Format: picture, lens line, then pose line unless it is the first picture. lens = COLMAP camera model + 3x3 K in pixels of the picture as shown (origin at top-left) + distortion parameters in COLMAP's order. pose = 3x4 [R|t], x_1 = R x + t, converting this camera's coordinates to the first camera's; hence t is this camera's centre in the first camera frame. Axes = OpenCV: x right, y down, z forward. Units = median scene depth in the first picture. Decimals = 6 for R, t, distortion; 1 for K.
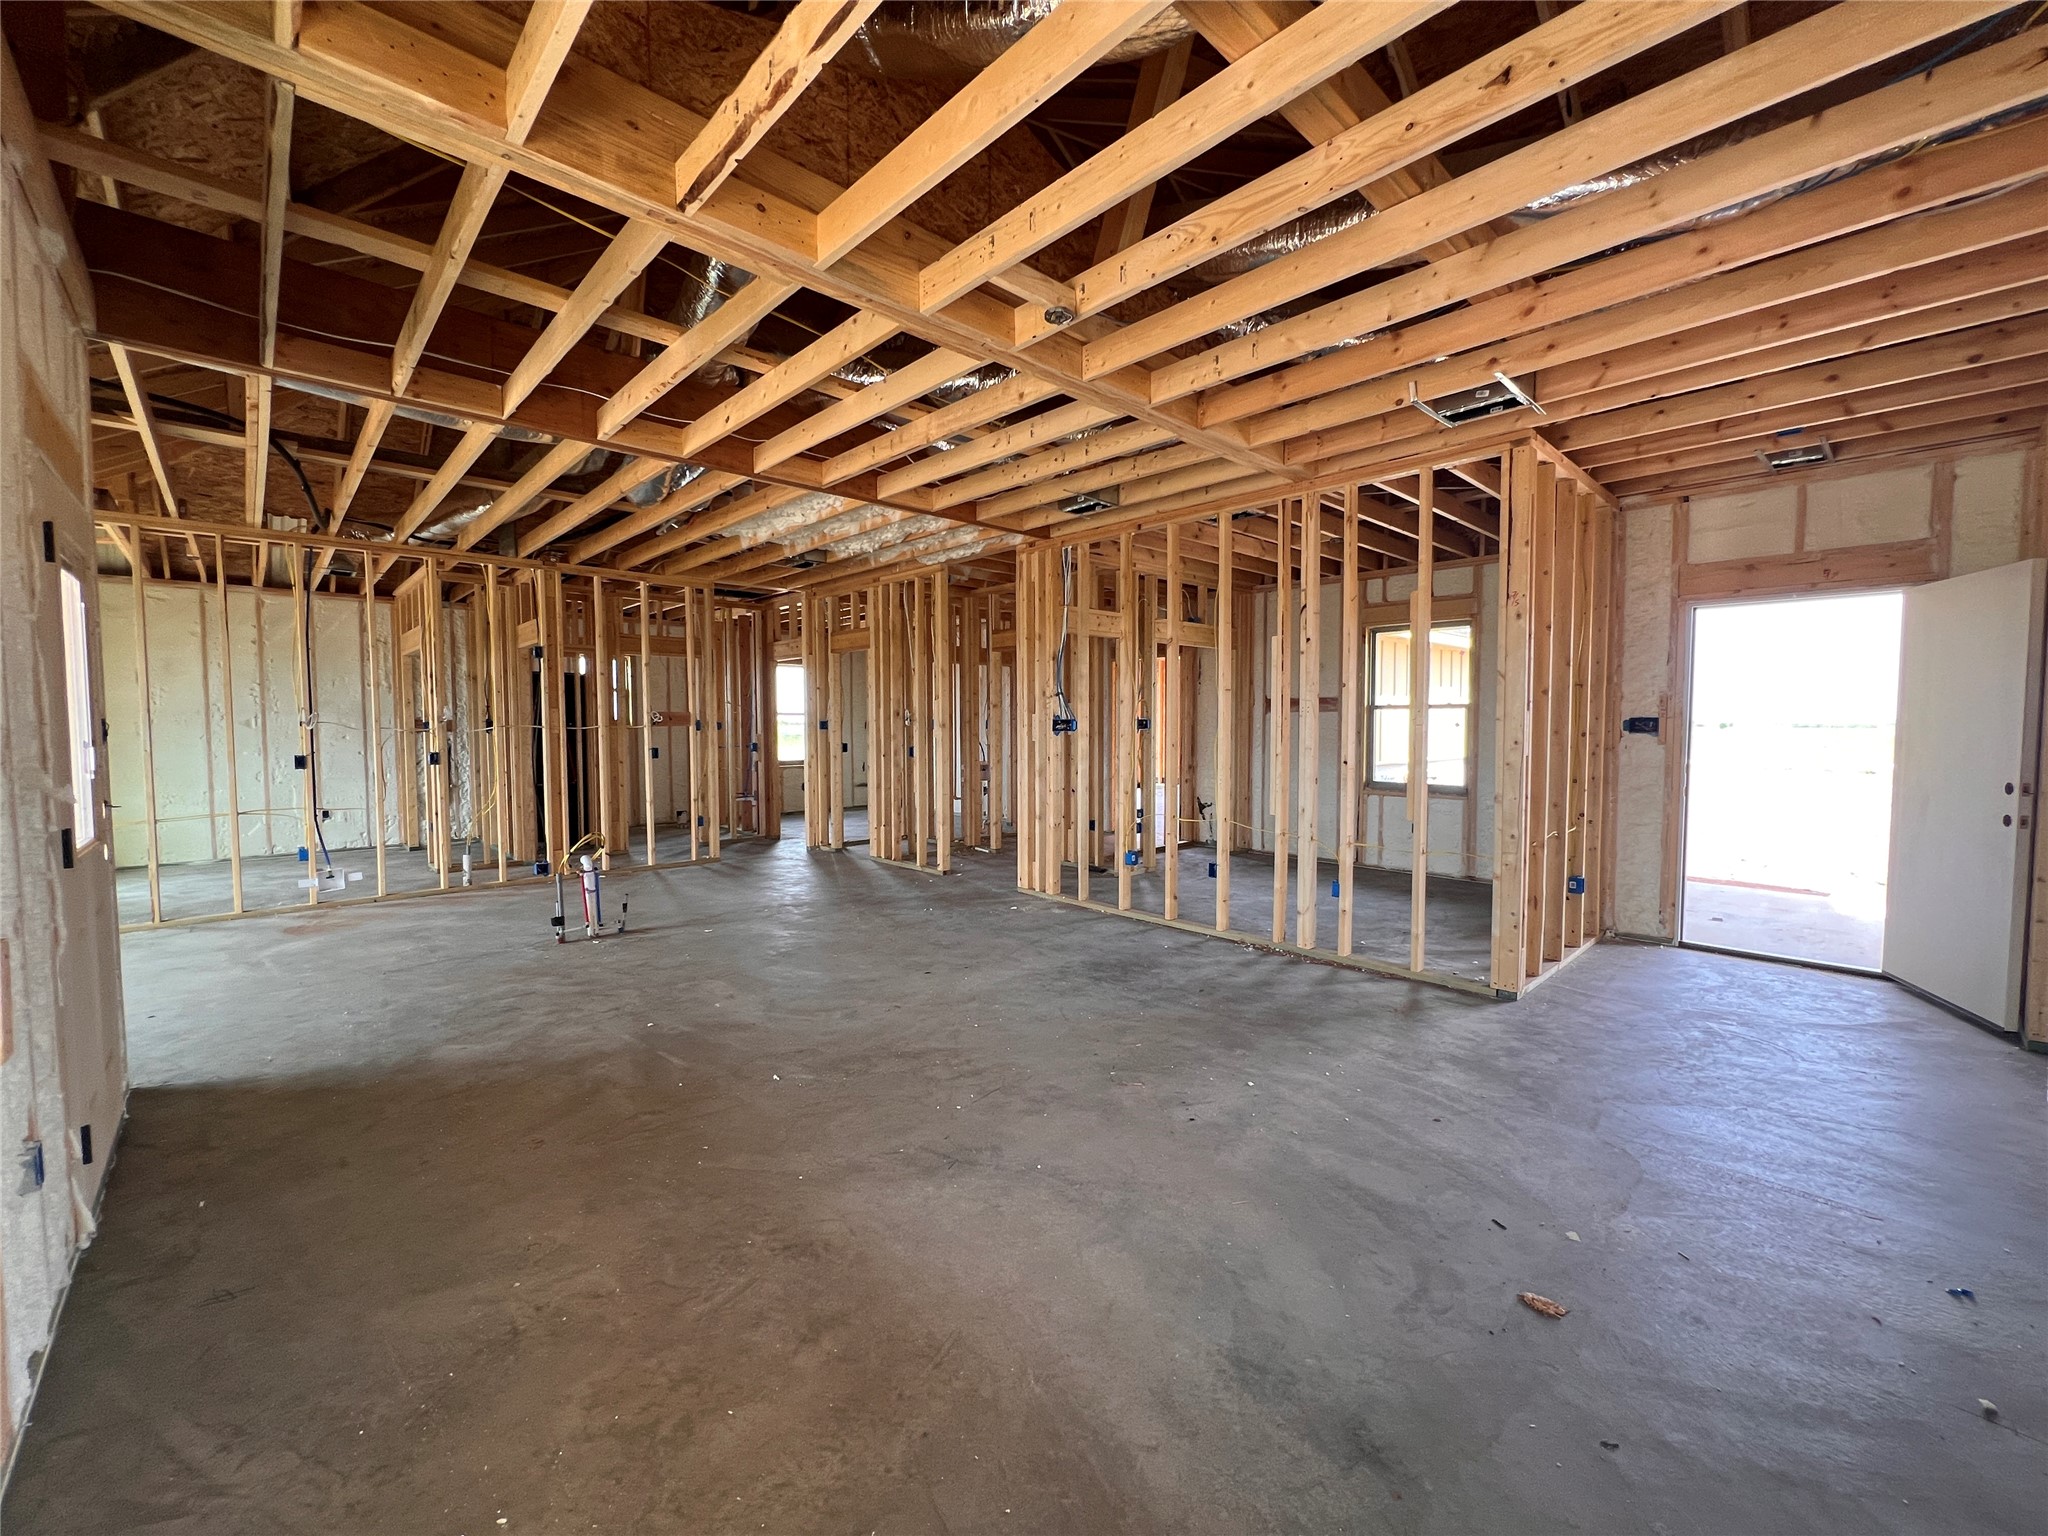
lens RADIAL K [[821.9, 0, 1024.0], [0, 821.9, 768.0], [0, 0, 1]] dist [-0.001723, -0.000353]
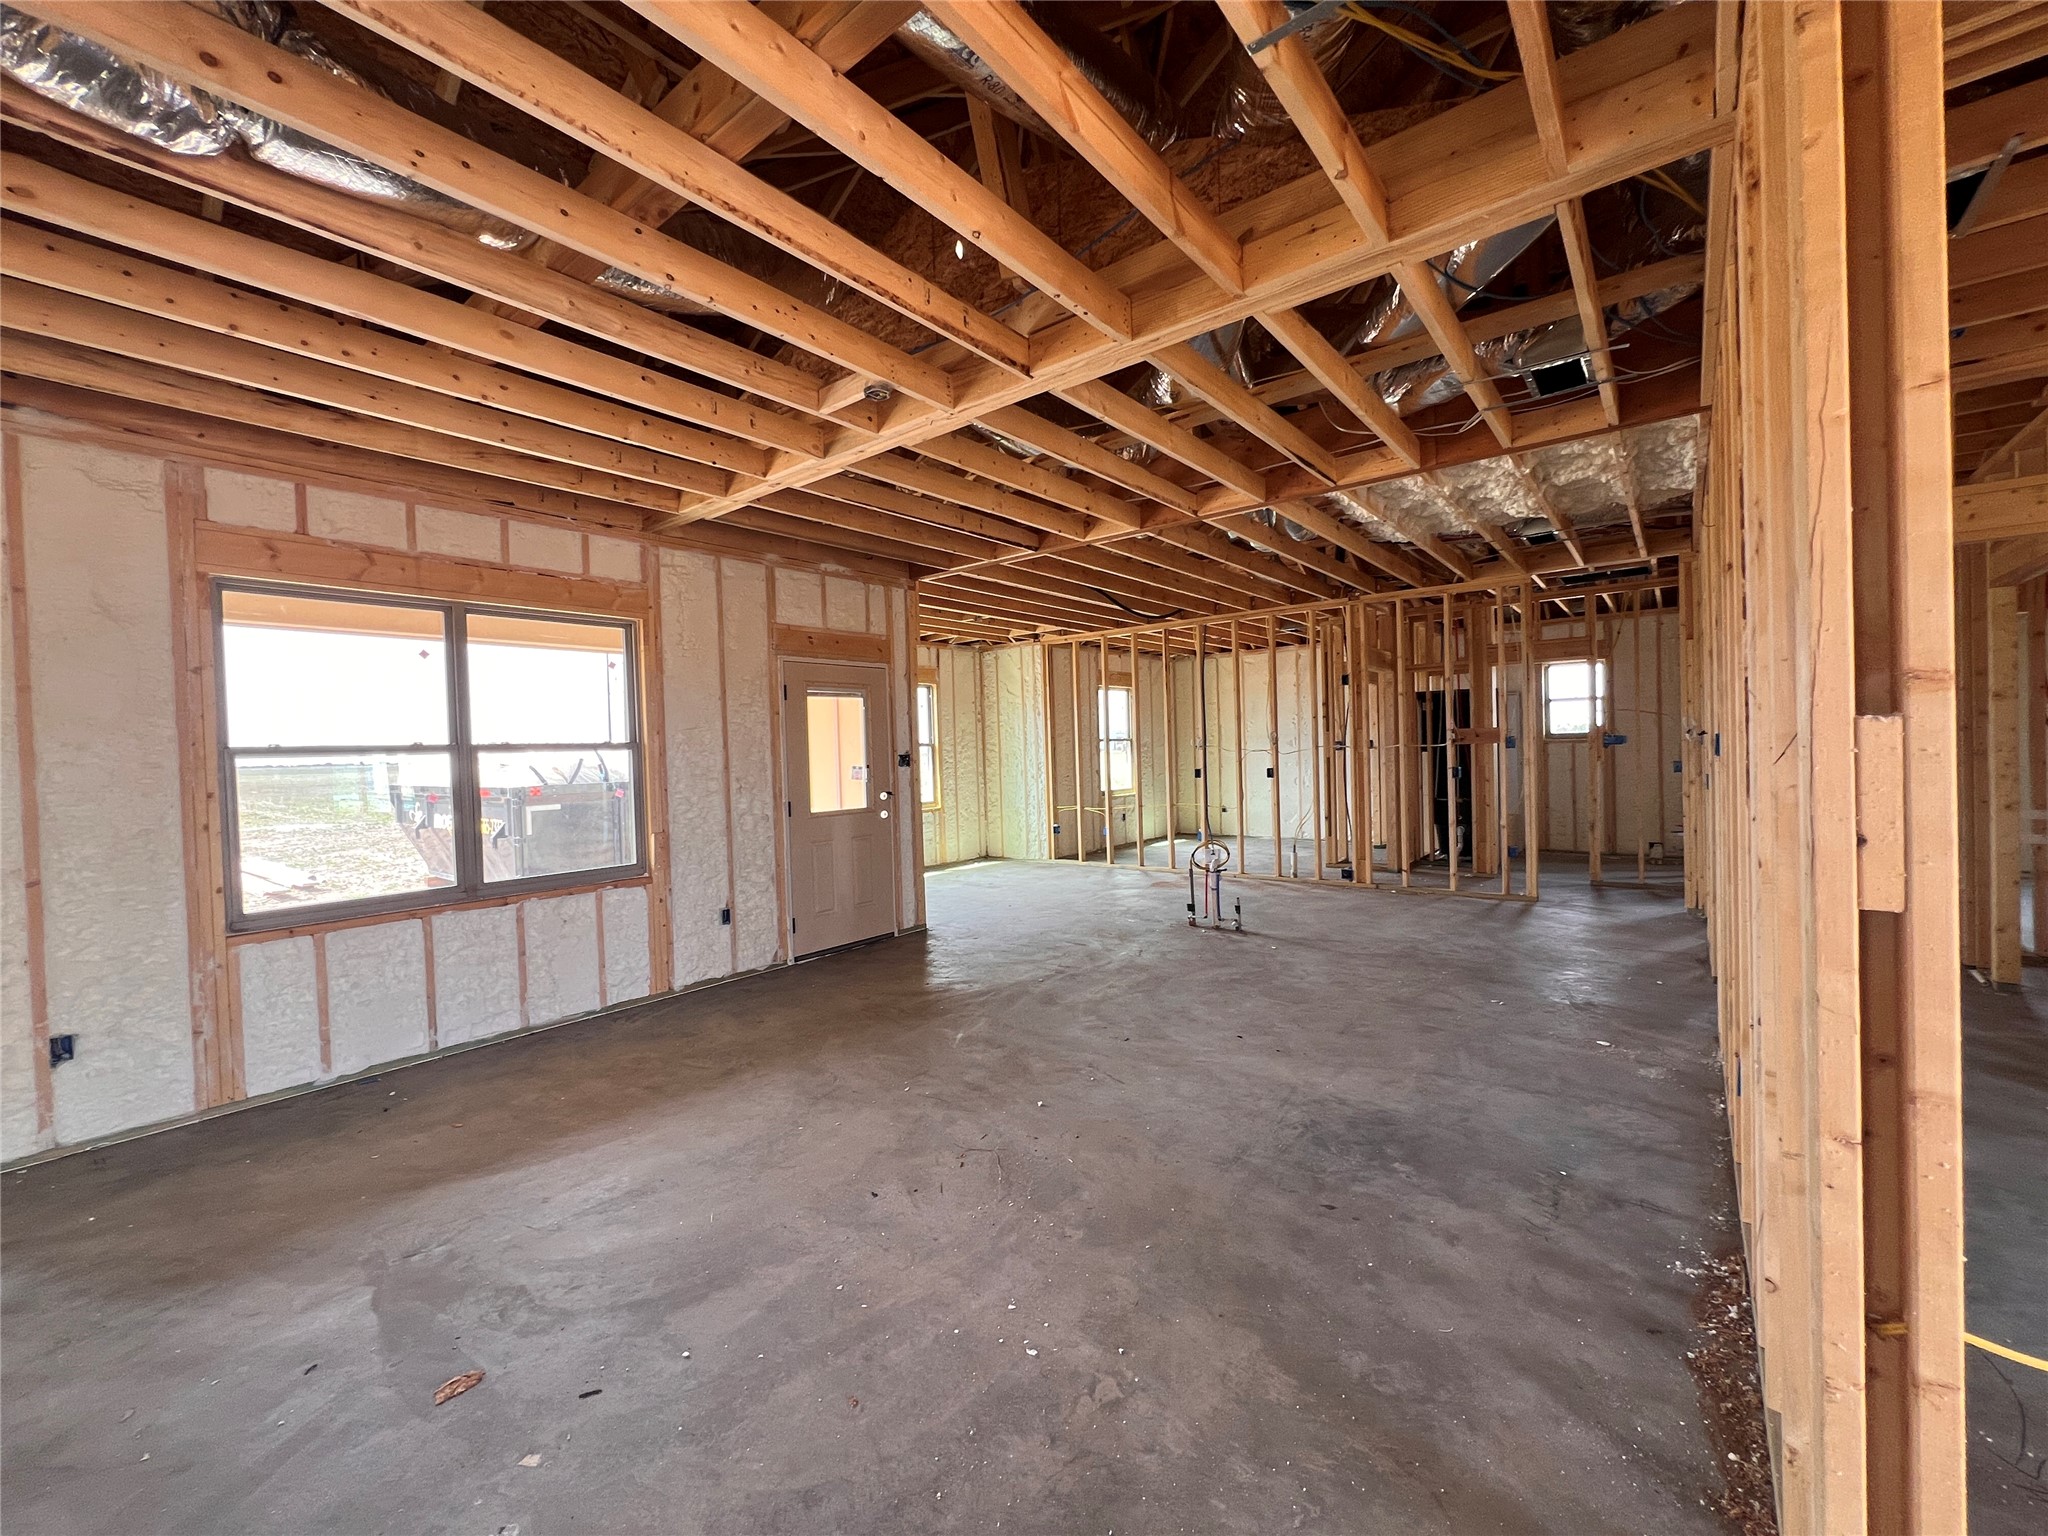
lens RADIAL K [[821.9, 0, 1024.0], [0, 821.9, 768.0], [0, 0, 1]] dist [-0.001723, -0.000353]
pose [[0.136173, 0.020409, -0.990475, 0.774712], [-0.024653, 0.999548, 0.017206, -0.050073], [0.990378, 0.022075, 0.136615, 0.702707]]
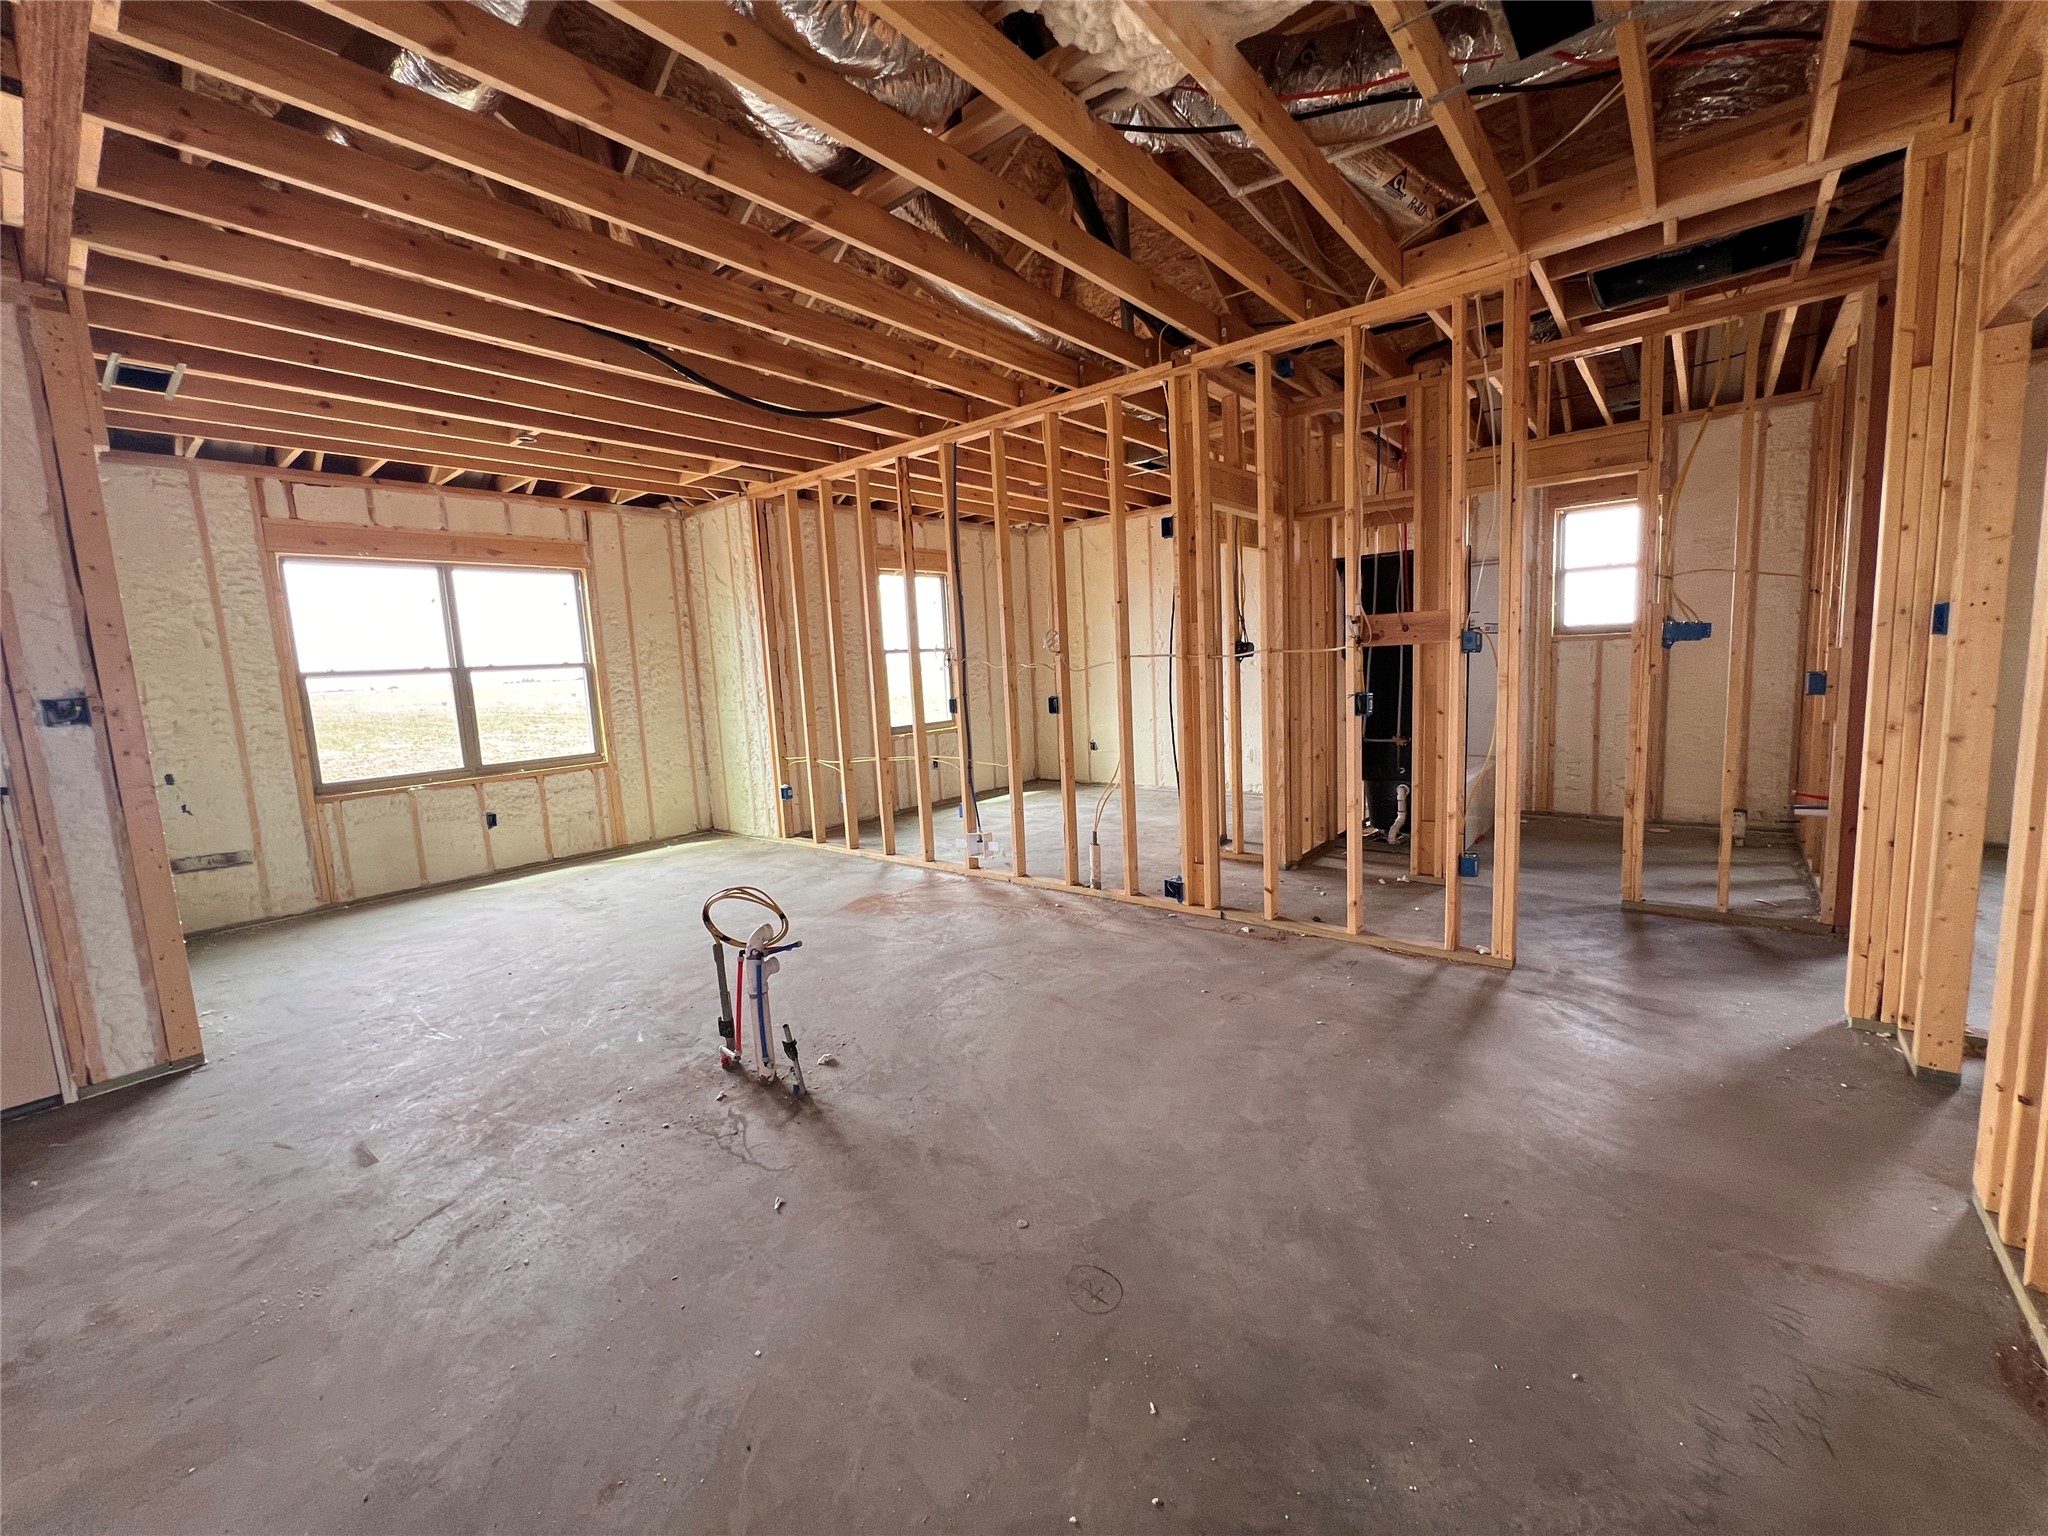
lens RADIAL K [[821.9, 0, 1024.0], [0, 821.9, 768.0], [0, 0, 1]] dist [-0.001723, -0.000353]
pose [[0.124371, 0.125931, -0.984212, -0.009657], [-0.002931, 0.991956, 0.126552, -0.075636], [0.992231, -0.012855, 0.123740, 1.386598]]
